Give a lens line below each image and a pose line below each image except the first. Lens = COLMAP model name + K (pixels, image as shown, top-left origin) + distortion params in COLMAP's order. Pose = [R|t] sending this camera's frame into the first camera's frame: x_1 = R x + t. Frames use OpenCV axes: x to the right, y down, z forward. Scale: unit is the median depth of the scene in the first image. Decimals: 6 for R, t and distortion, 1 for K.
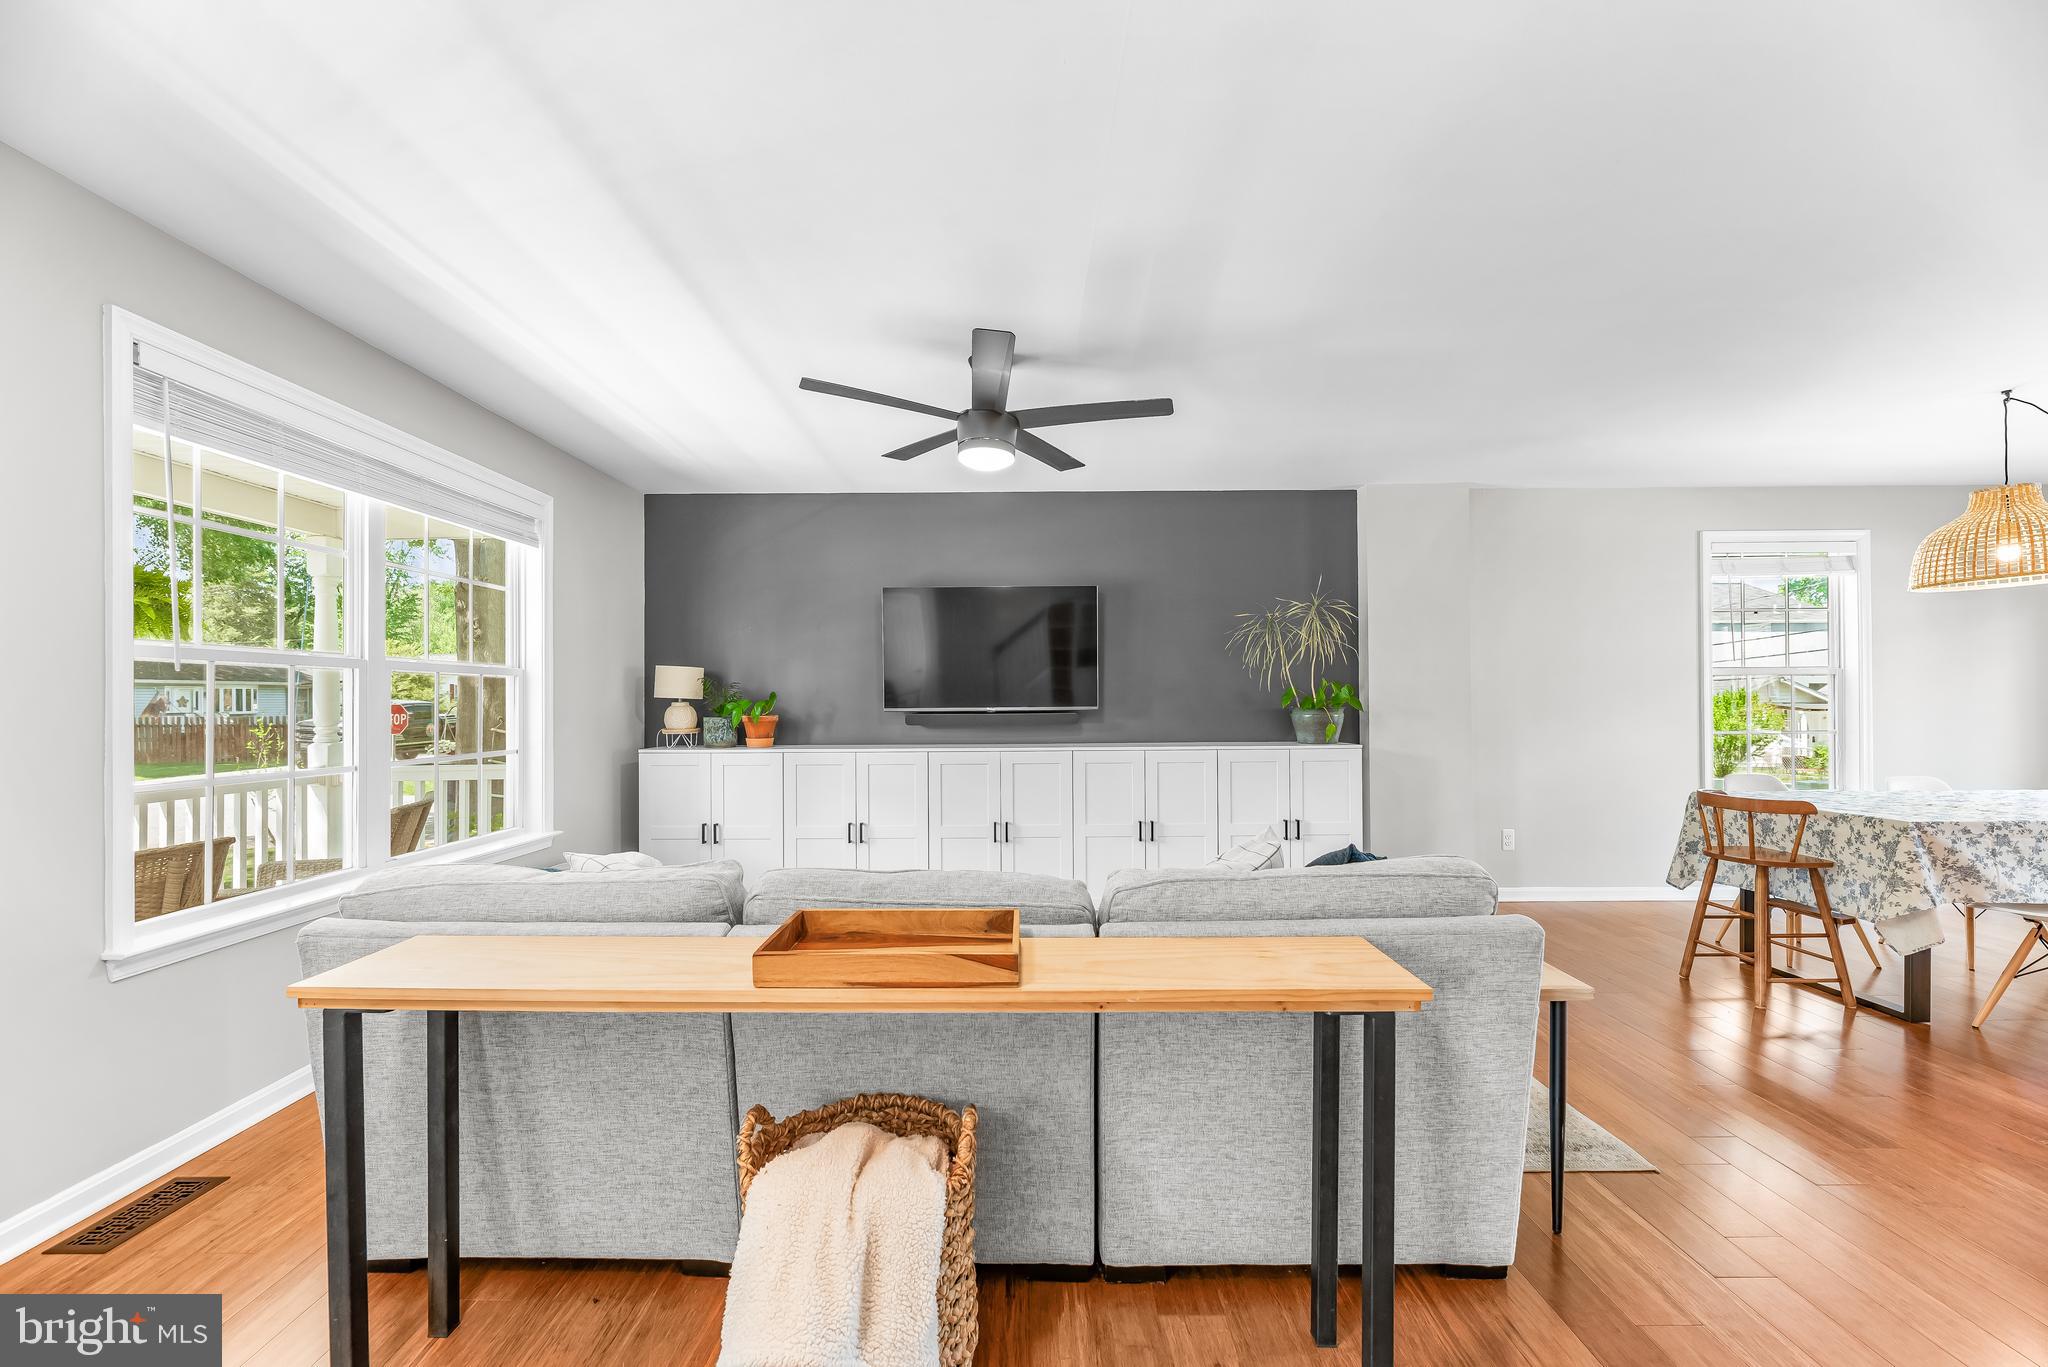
lens RADIAL K [[831.3, 0, 1012.5], [0, 831.3, 701.5], [0, 0, 1]] dist [0.003415, -0.001633]
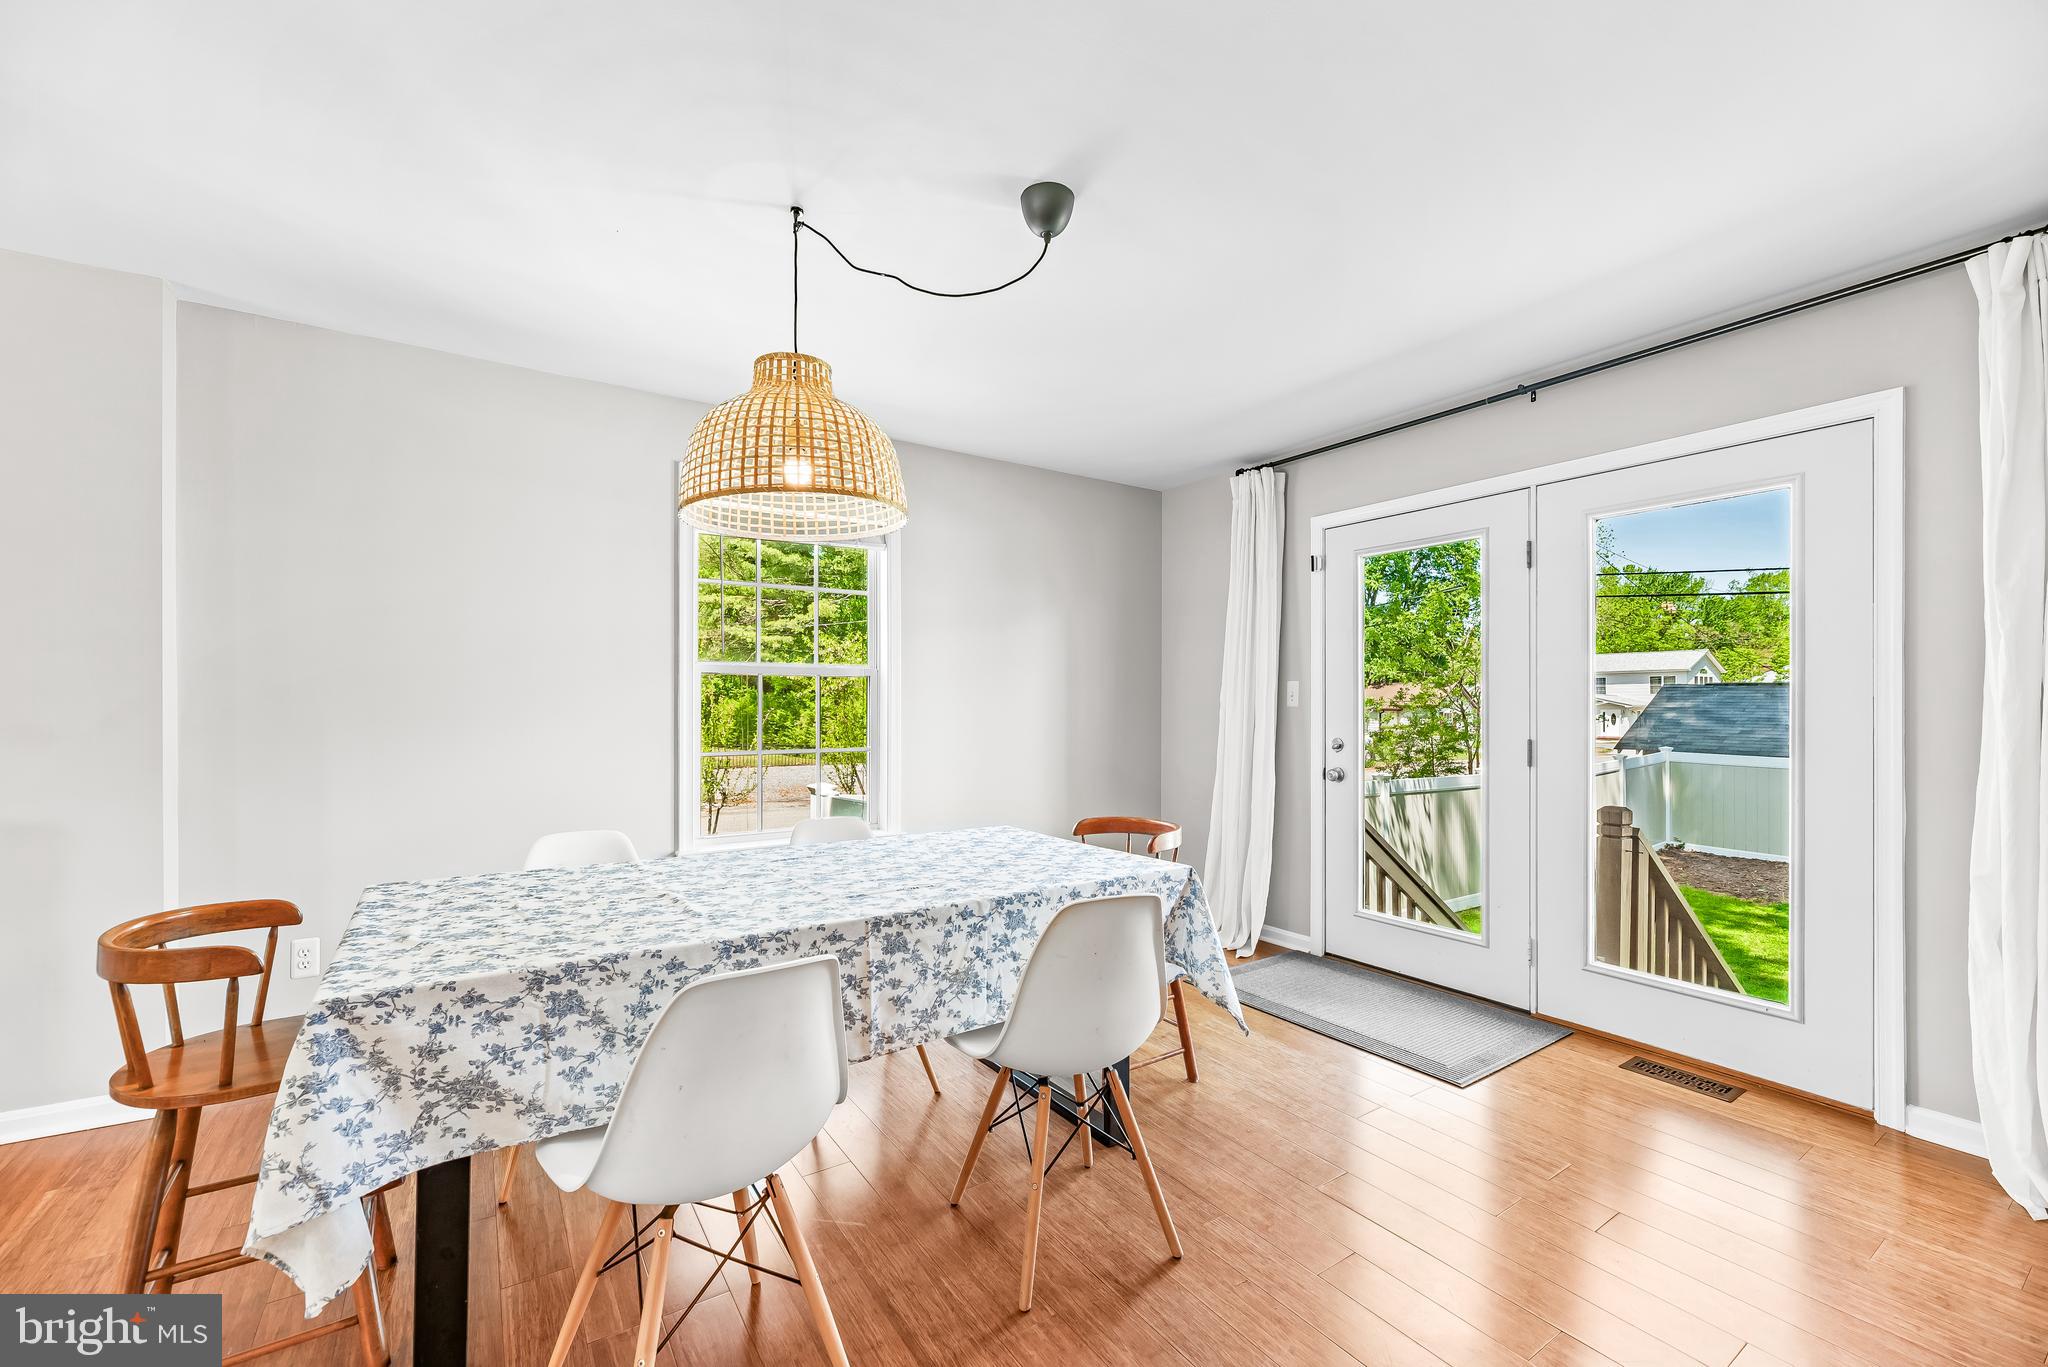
lens RADIAL K [[831.3, 0, 1088.3], [0, 831.3, 710.0], [0, 0, 1]] dist [0.003415, -0.001633]
pose [[0.815146, 0.011289, 0.579145, 1.150114], [-0.007094, 0.999930, -0.009507, -0.001597], [-0.579212, 0.003642, 0.815169, 0.427468]]
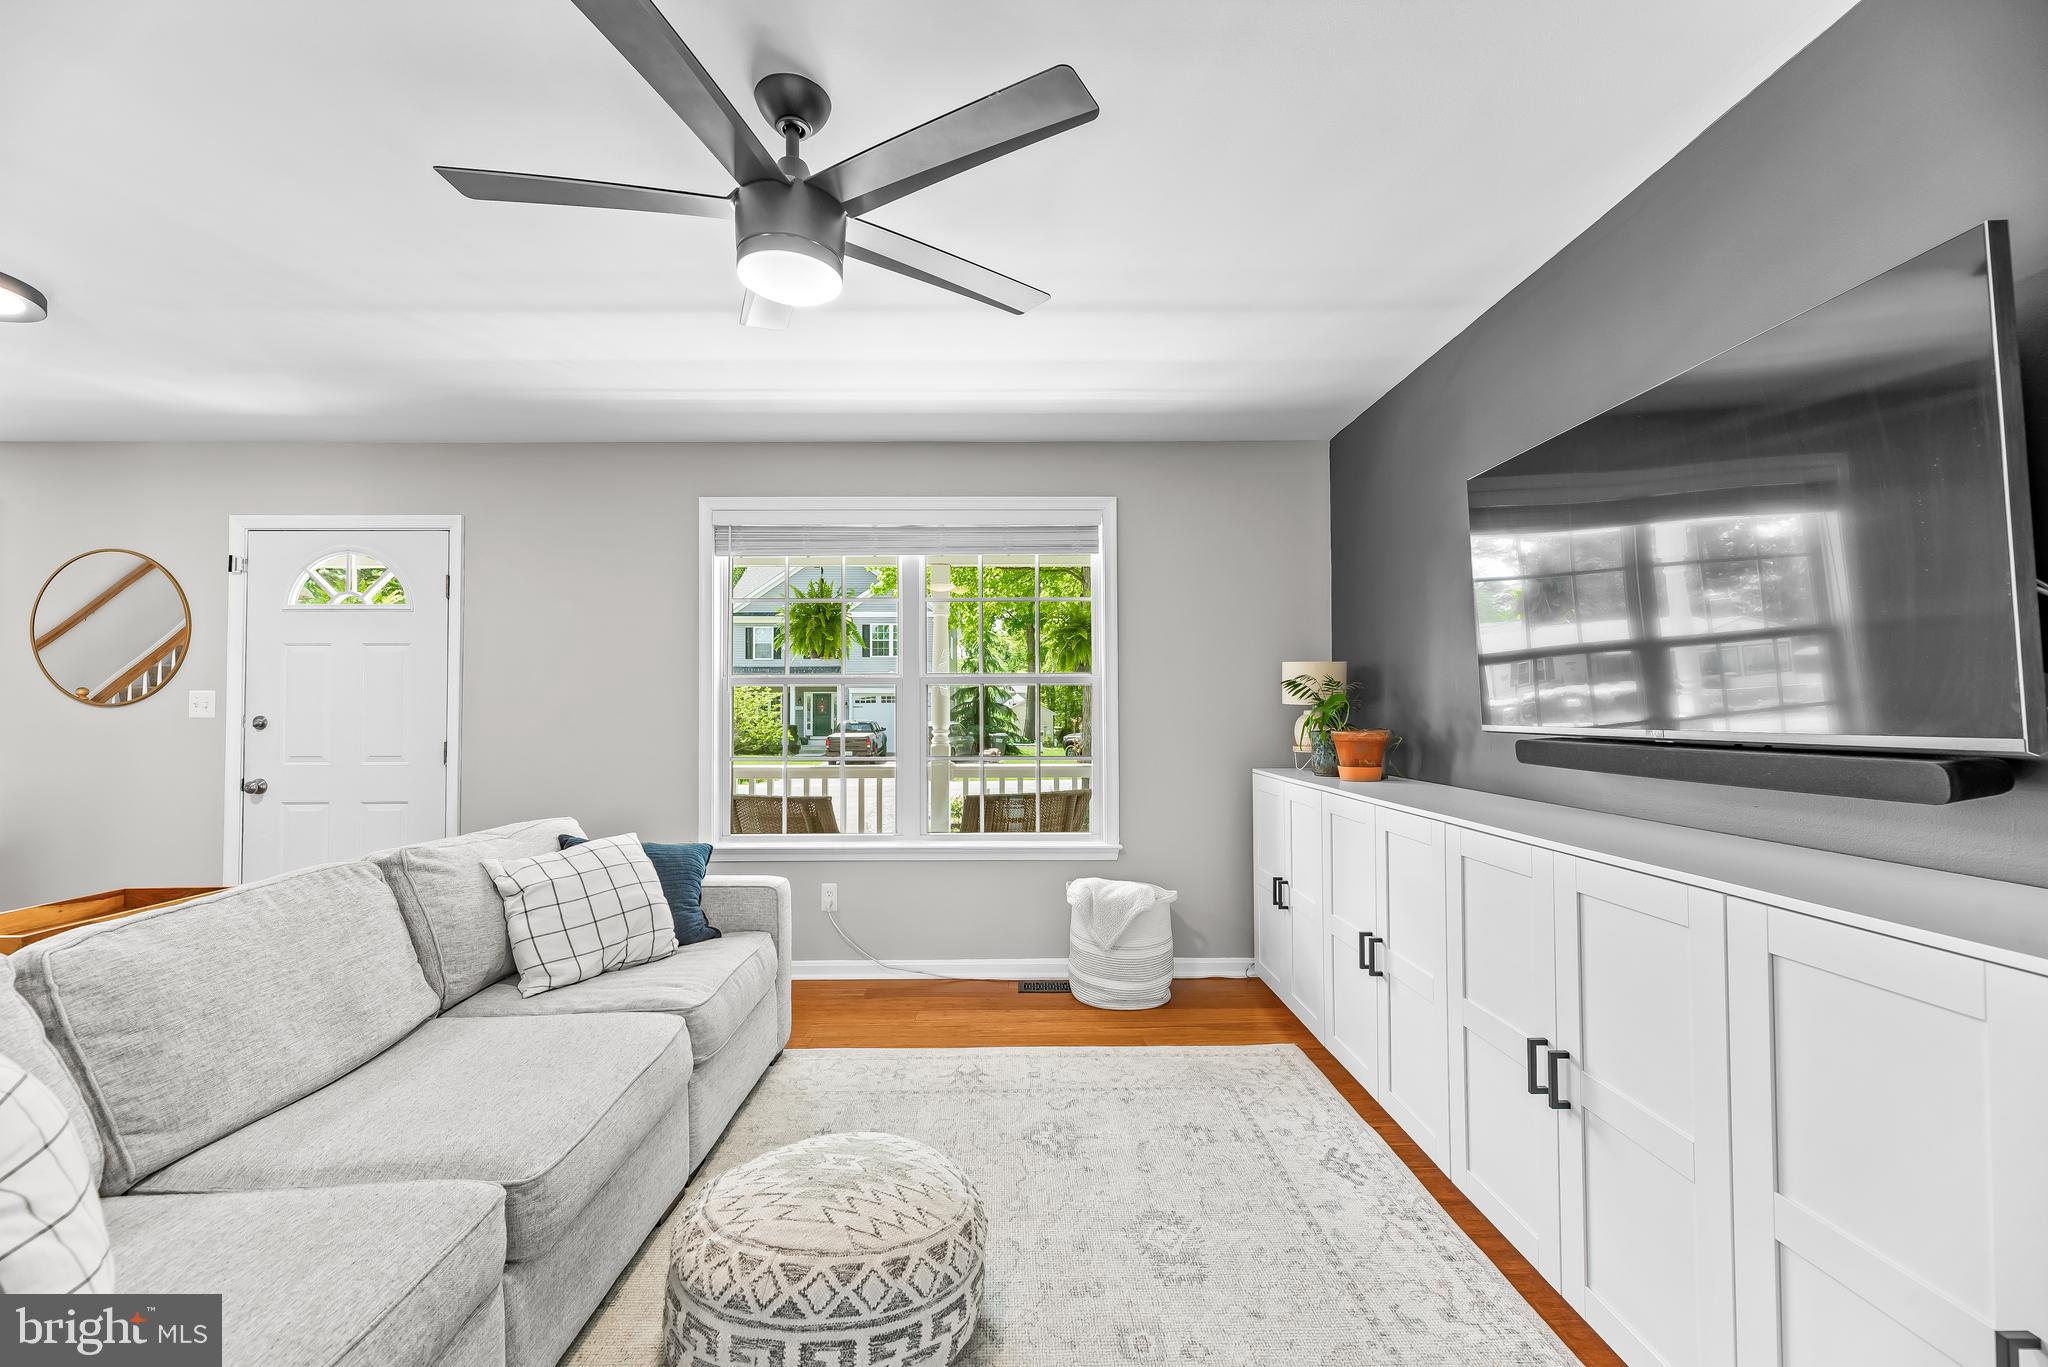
lens RADIAL K [[831.3, 0, 1020.8], [0, 831.3, 692.6], [0, 0, 1]] dist [0.003415, -0.001633]
pose [[0.009393, -0.013992, -0.999858, 0.510207], [0.002447, 0.999899, -0.013970, -0.007024], [0.999953, -0.002316, 0.009426, 1.101898]]
